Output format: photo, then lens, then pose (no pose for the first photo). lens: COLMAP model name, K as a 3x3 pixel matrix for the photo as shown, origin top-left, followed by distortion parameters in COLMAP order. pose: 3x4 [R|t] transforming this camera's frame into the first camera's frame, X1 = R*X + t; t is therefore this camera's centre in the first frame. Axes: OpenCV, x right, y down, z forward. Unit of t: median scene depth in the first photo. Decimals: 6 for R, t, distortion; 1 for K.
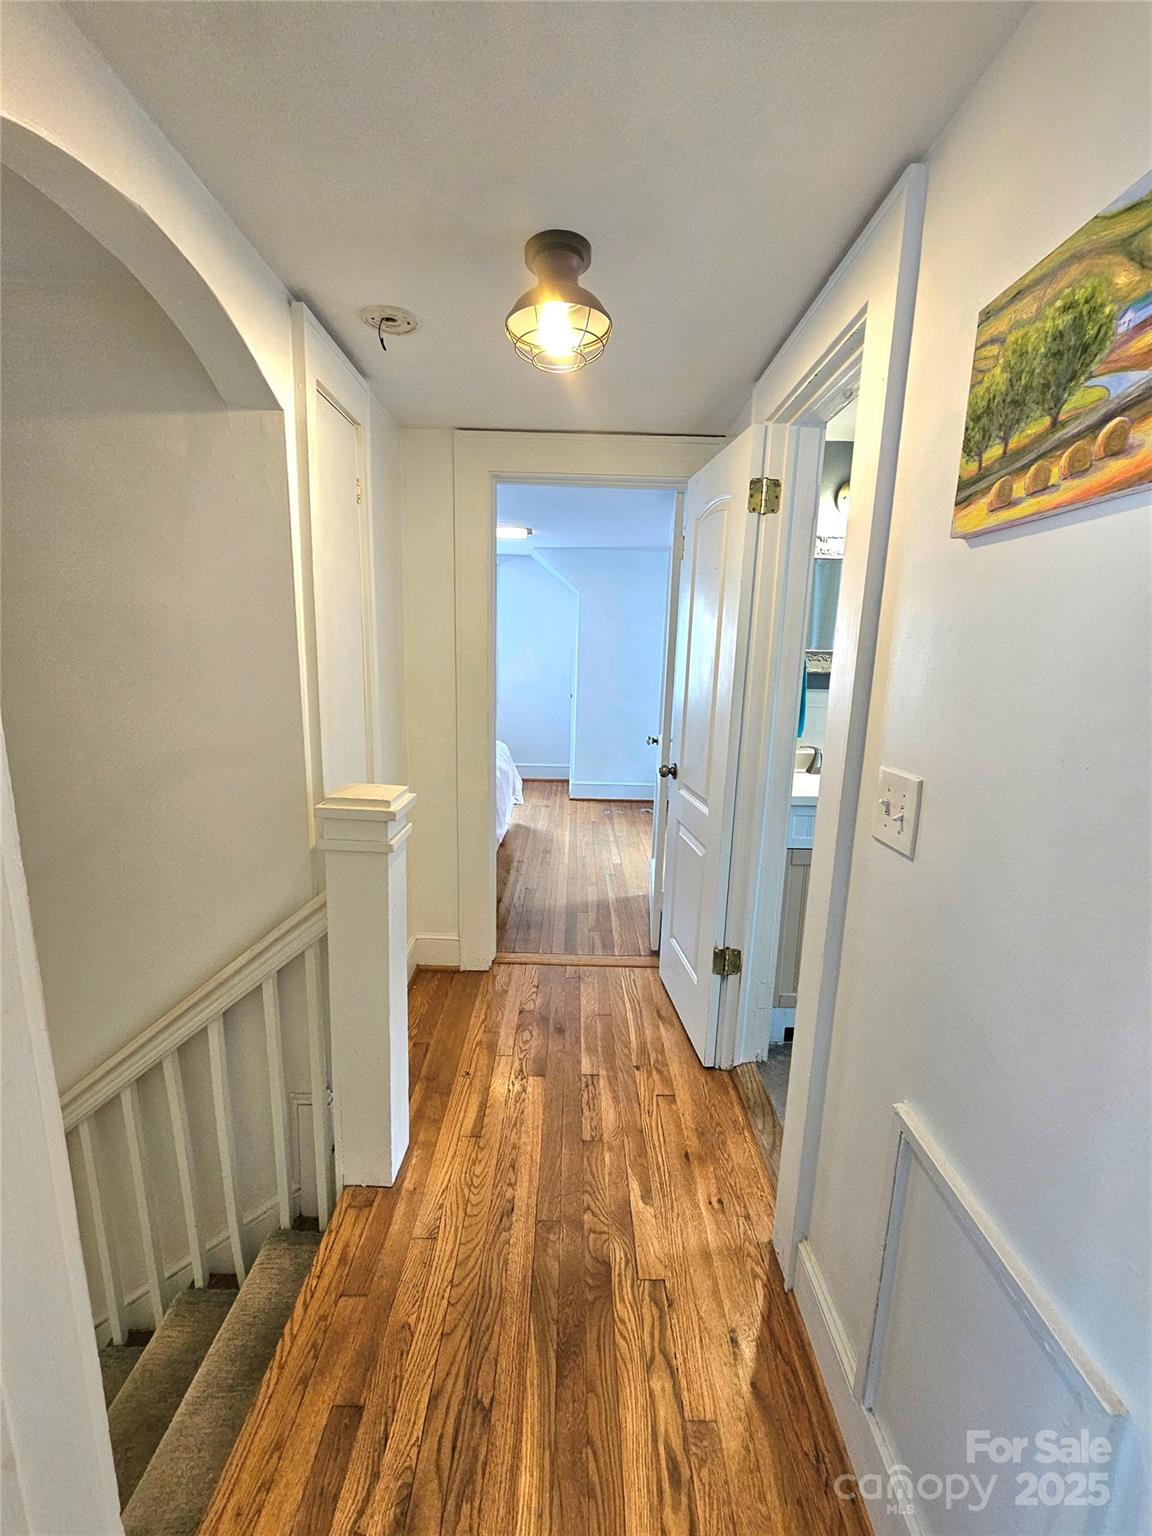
lens RADIAL K [[632.5, 0, 574.7], [0, 632.5, 772.2], [0, 0, 1]] dist [-0.001660, -0.000114]
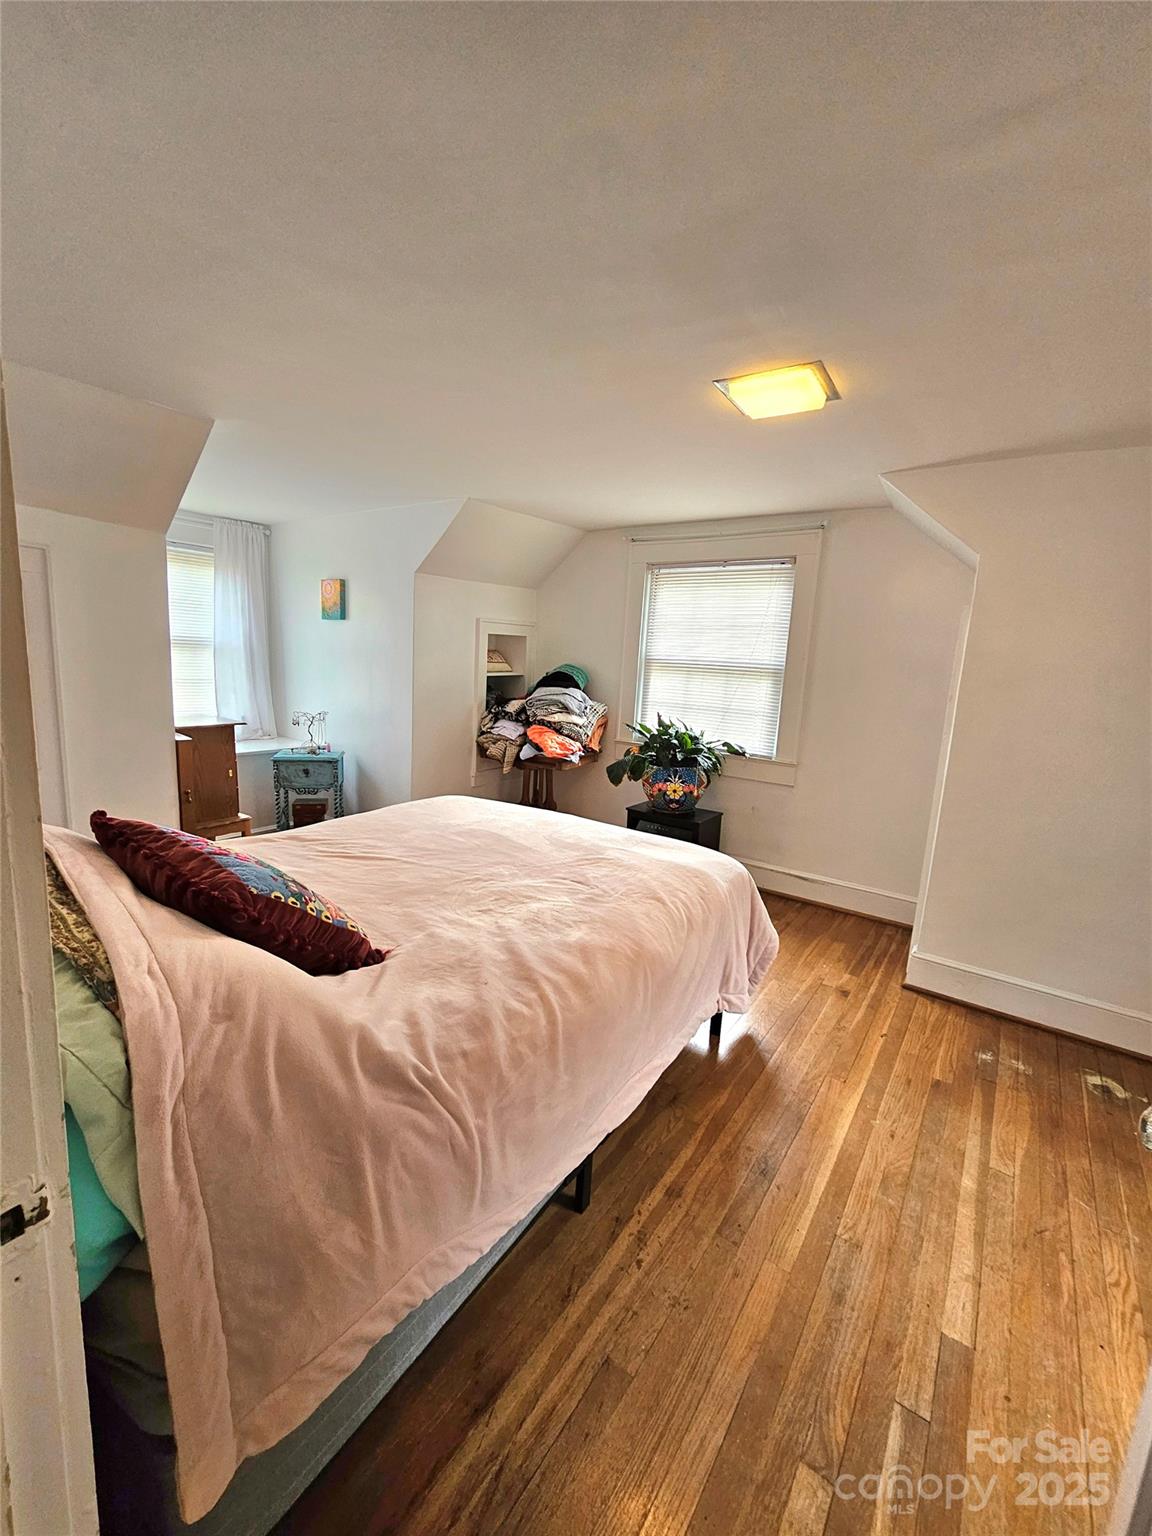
lens RADIAL K [[632.5, 0, 574.7], [0, 632.5, 772.2], [0, 0, 1]] dist [-0.001660, -0.000114]
pose [[0.815536, 0.114258, -0.567315, 0.051715], [-0.145055, 0.989380, -0.009260, -0.095185], [0.560233, 0.089844, 0.823448, 0.537571]]
